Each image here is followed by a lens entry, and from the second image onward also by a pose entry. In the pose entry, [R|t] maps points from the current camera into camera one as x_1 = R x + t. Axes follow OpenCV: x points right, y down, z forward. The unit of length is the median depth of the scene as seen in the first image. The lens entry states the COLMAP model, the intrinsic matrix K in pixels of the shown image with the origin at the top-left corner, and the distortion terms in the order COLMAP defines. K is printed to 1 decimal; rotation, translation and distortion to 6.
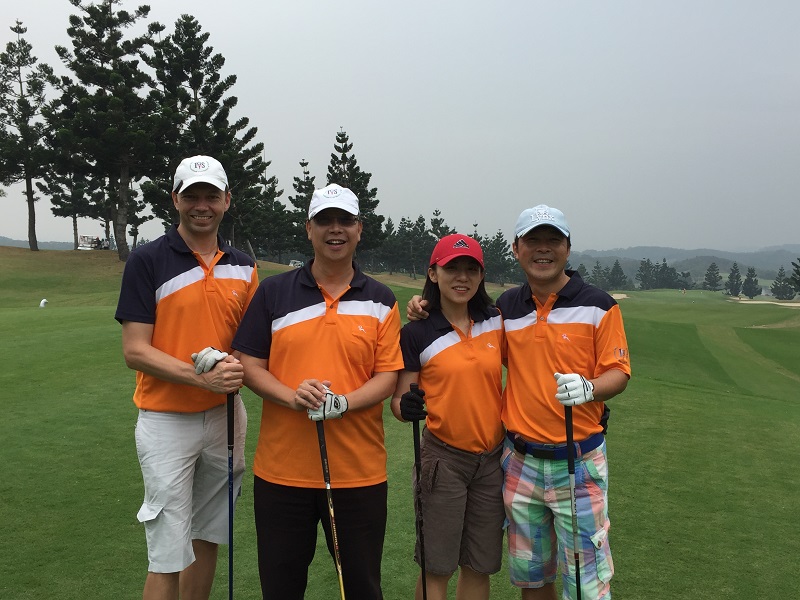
lens RADIAL K [[831.9, 0, 394.4], [0, 831.9, 308.3], [0, 0, 1]] dist [0.050021, 0.000000]
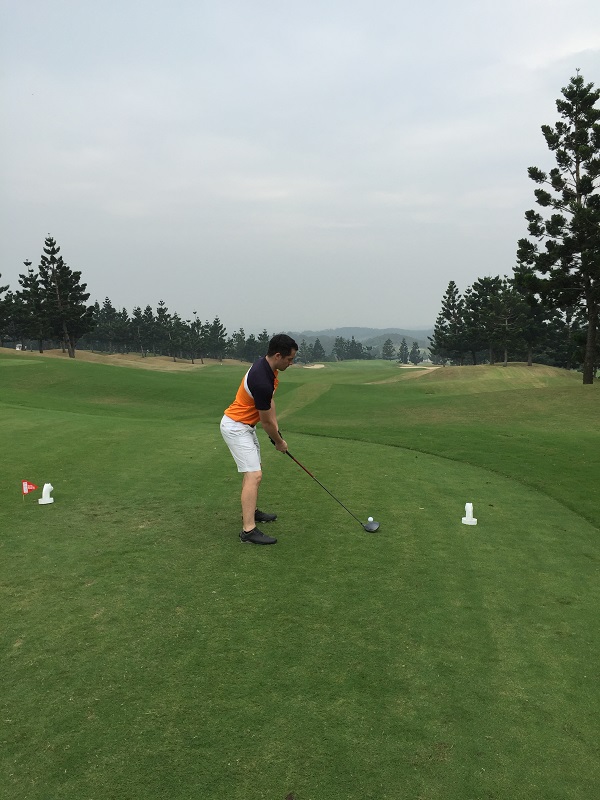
lens RADIAL K [[677.6, 0, 299.0], [0, 677.6, 402.0], [0, 0, 1]] dist [0.090322, -0.130826]
pose [[0.977962, -0.044346, 0.204017, 0.073251], [0.037857, 0.998649, 0.035601, 0.006501], [-0.205320, -0.027093, 0.978320, -0.060220]]
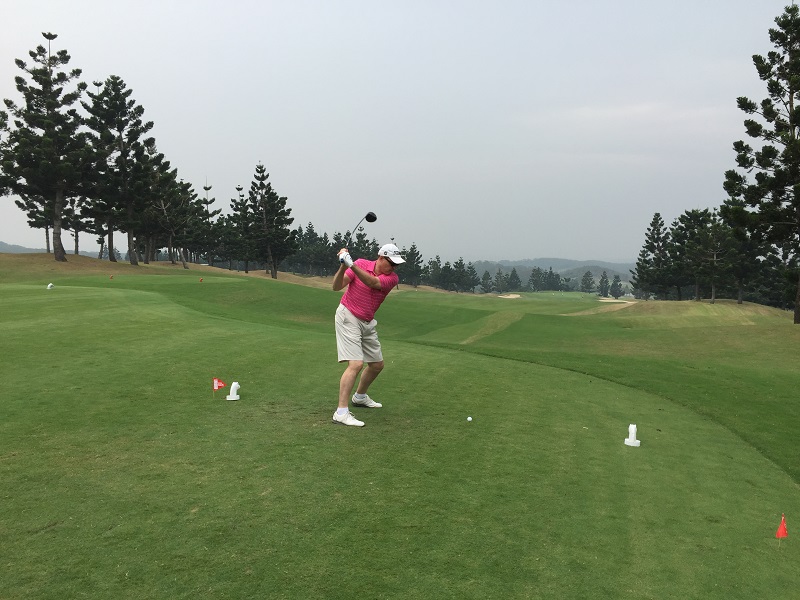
lens RADIAL K [[677.6, 0, 400.8], [0, 677.6, 304.3], [0, 0, 1]] dist [0.090322, -0.130826]
pose [[0.997520, 0.003045, 0.070318, 0.075555], [-0.002747, 0.999987, -0.004338, 0.008214], [-0.070331, 0.004134, 0.997515, -0.065194]]
